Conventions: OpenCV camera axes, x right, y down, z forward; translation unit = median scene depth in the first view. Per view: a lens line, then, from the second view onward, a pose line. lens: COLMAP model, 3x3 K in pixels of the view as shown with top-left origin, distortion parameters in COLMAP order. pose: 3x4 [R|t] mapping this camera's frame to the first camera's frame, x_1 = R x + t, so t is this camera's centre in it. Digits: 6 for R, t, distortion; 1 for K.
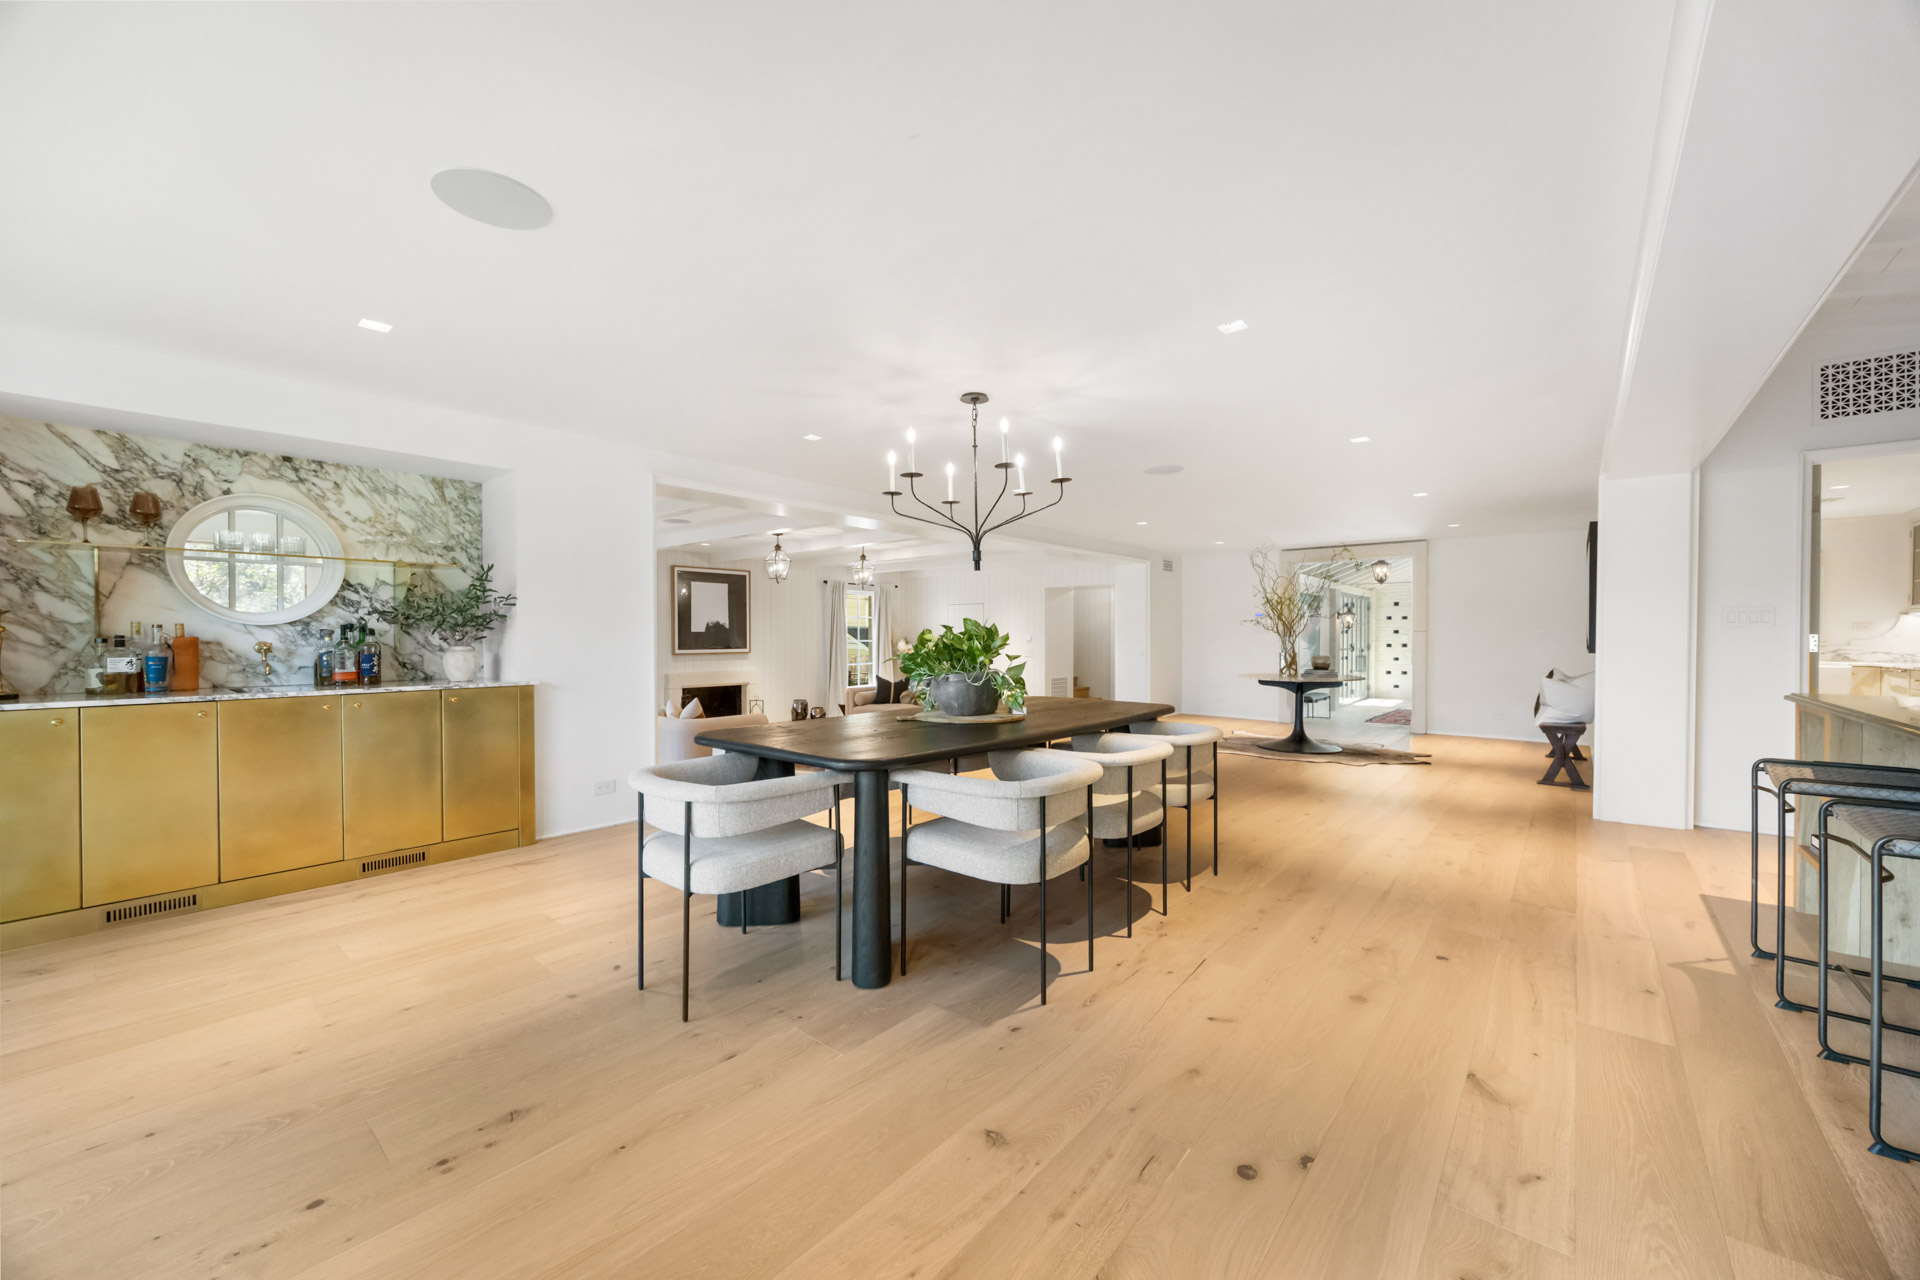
lens RADIAL K [[748.0, 0, 975.2], [0, 748.0, 646.9], [0, 0, 1]] dist [-0.002541, -0.000457]
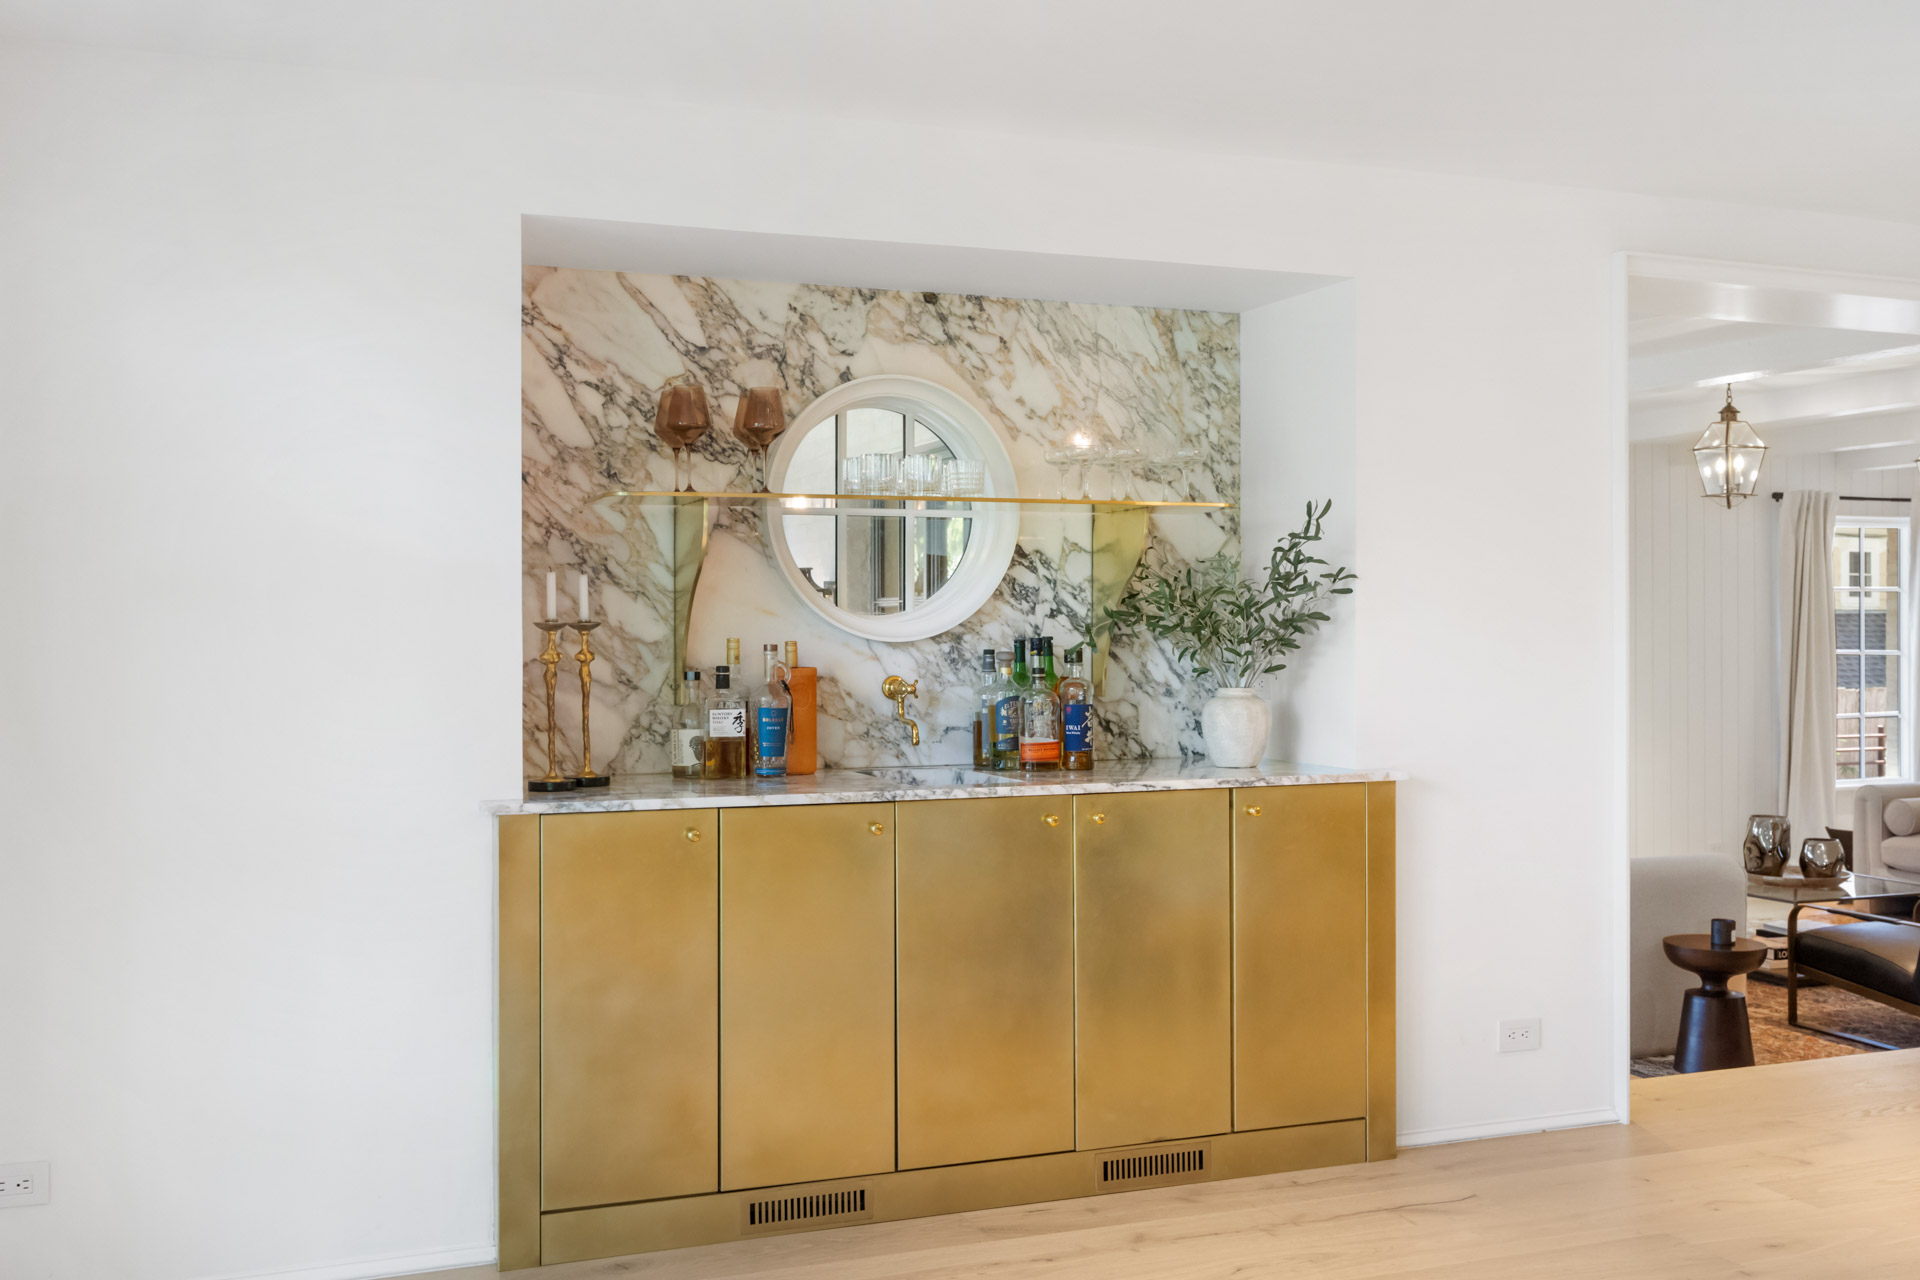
lens RADIAL K [[1916.7, 0, 962.2], [0, 1916.7, 639.4], [0, 0, 1]] dist [-0.008287, 0.000000]
pose [[0.870904, 0.002678, -0.491445, -0.289316], [-0.006428, 0.999962, -0.005942, -0.022786], [0.491411, 0.008334, 0.870888, -0.069680]]
